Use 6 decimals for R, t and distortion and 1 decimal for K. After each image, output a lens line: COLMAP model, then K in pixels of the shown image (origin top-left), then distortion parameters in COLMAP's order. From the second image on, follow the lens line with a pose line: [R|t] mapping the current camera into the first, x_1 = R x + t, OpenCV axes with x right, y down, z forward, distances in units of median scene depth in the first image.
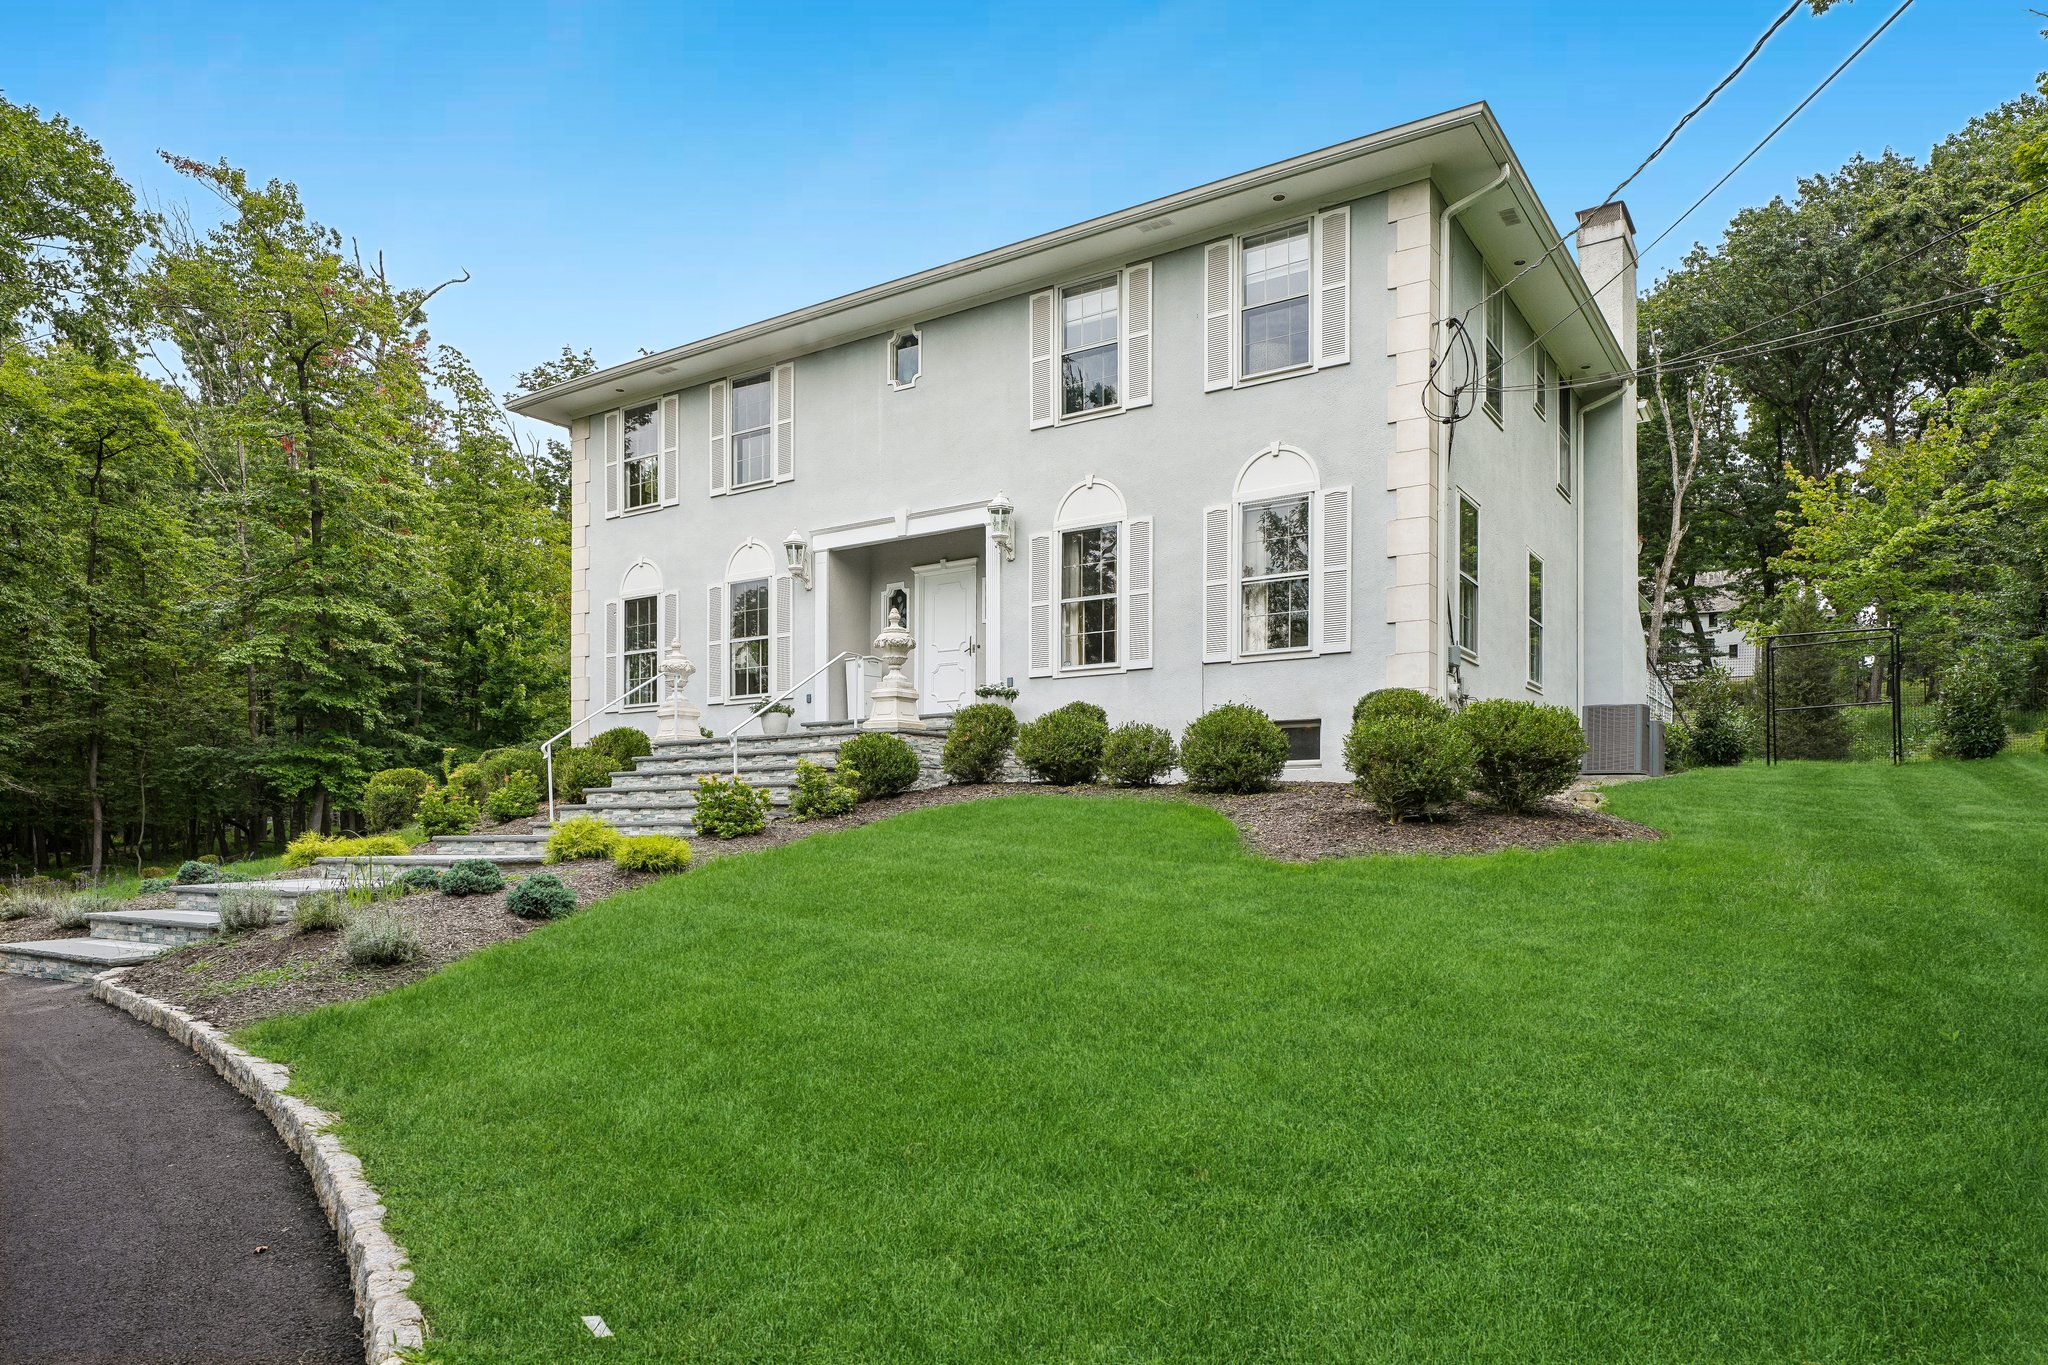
lens RADIAL K [[1162.7, 0, 1029.6], [0, 1162.7, 812.0], [0, 0, 1]] dist [-0.001833, -0.000738]
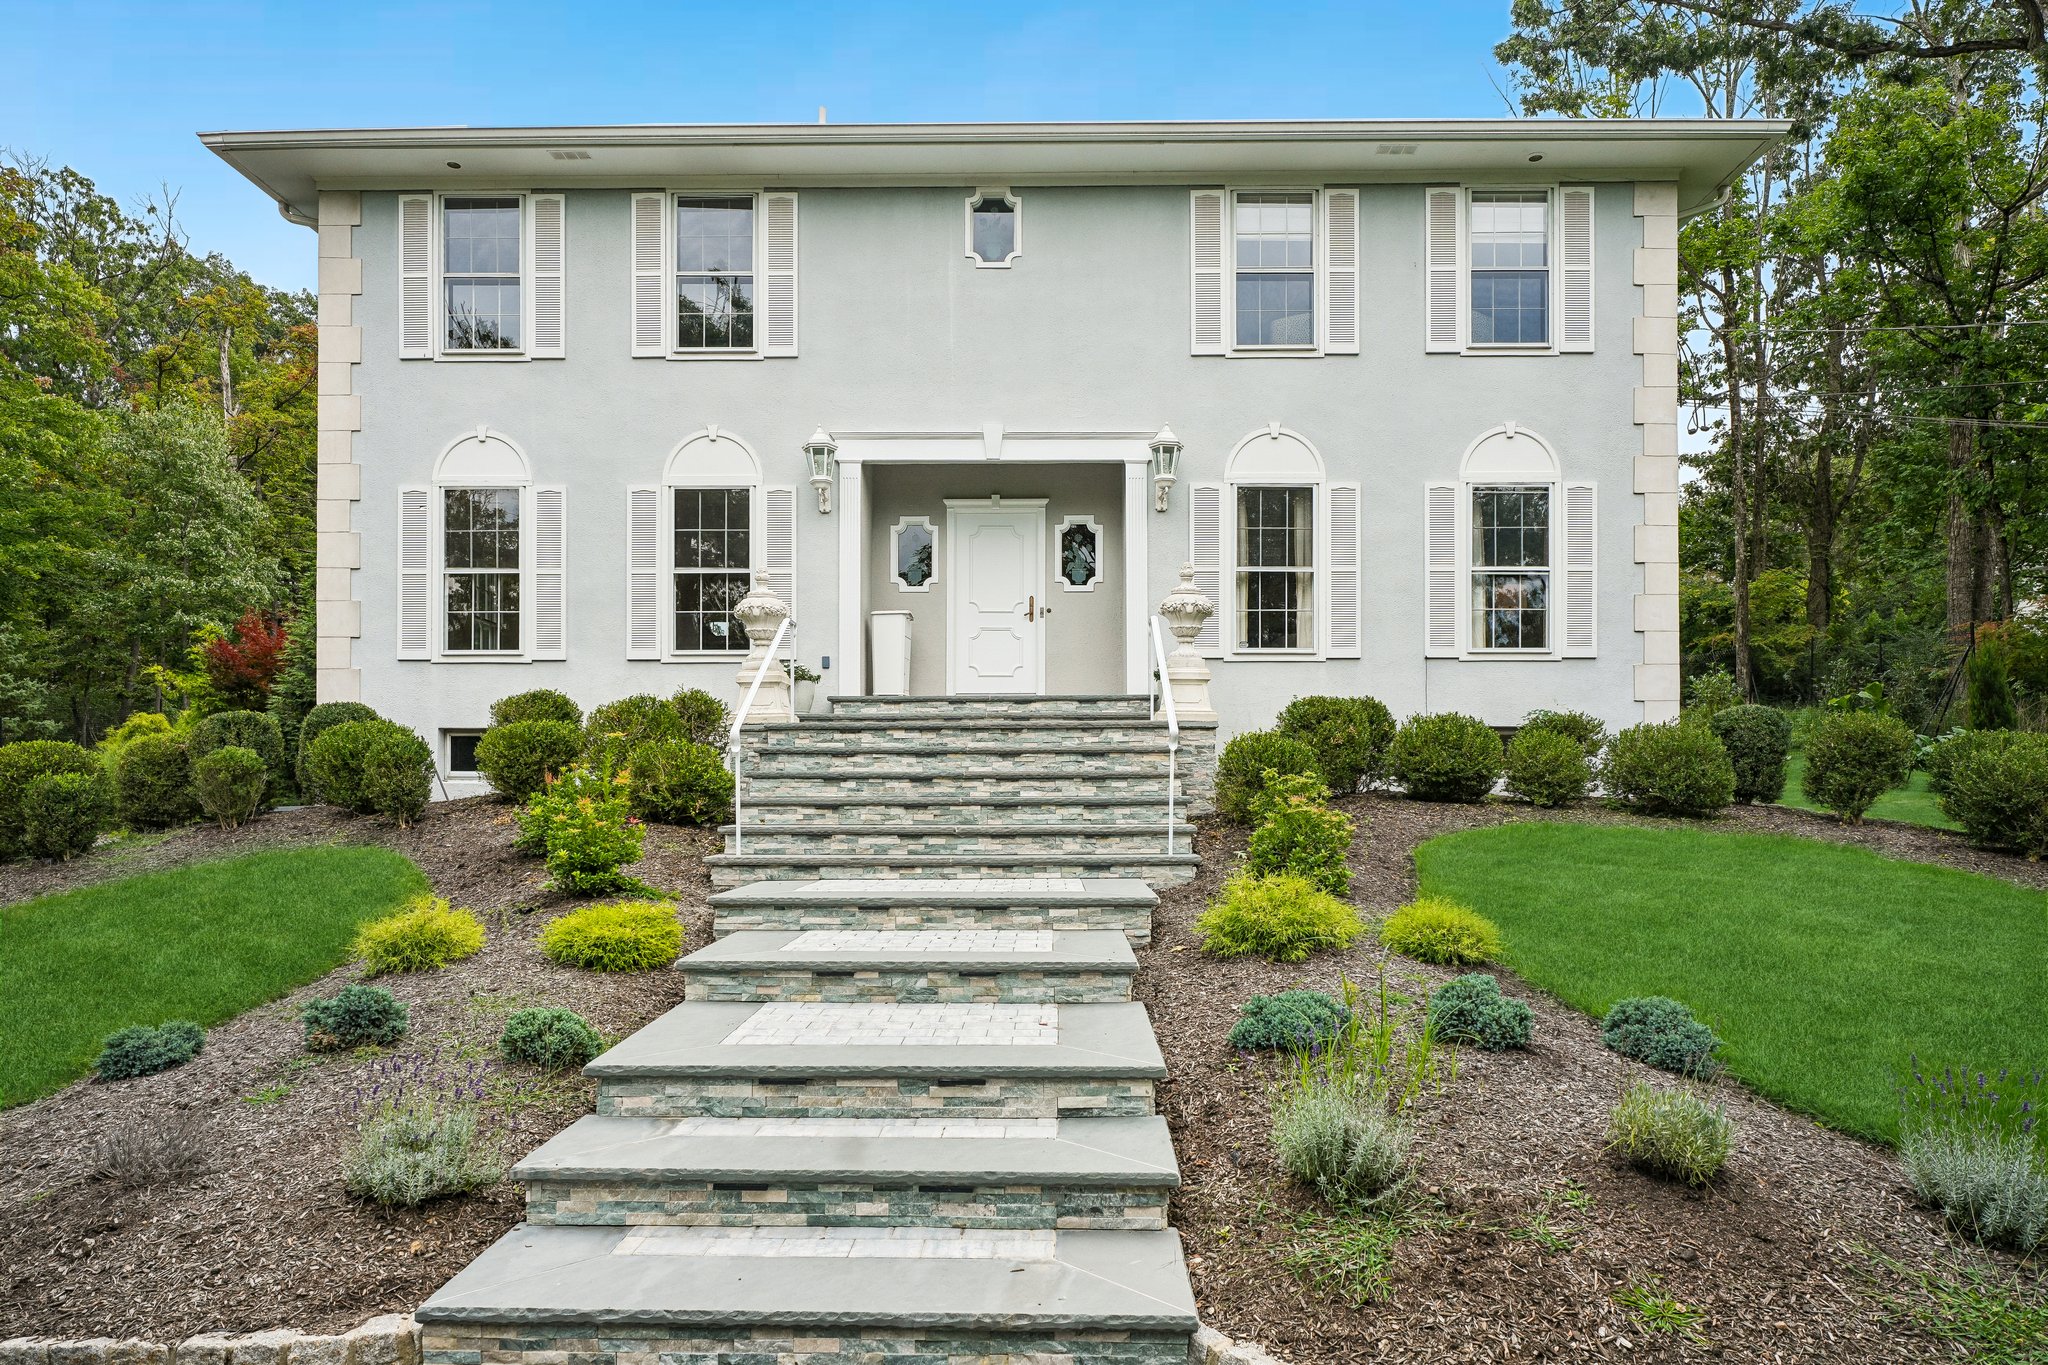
lens RADIAL K [[1206.6, 0, 1023.7], [0, 1206.6, 756.5], [0, 0, 1]] dist [-0.001888, 0.000127]
pose [[0.850106, 0.024774, 0.526029, -0.526365], [0.001951, 0.998738, -0.050189, -0.010220], [-0.526608, 0.043692, 0.848985, 0.366754]]
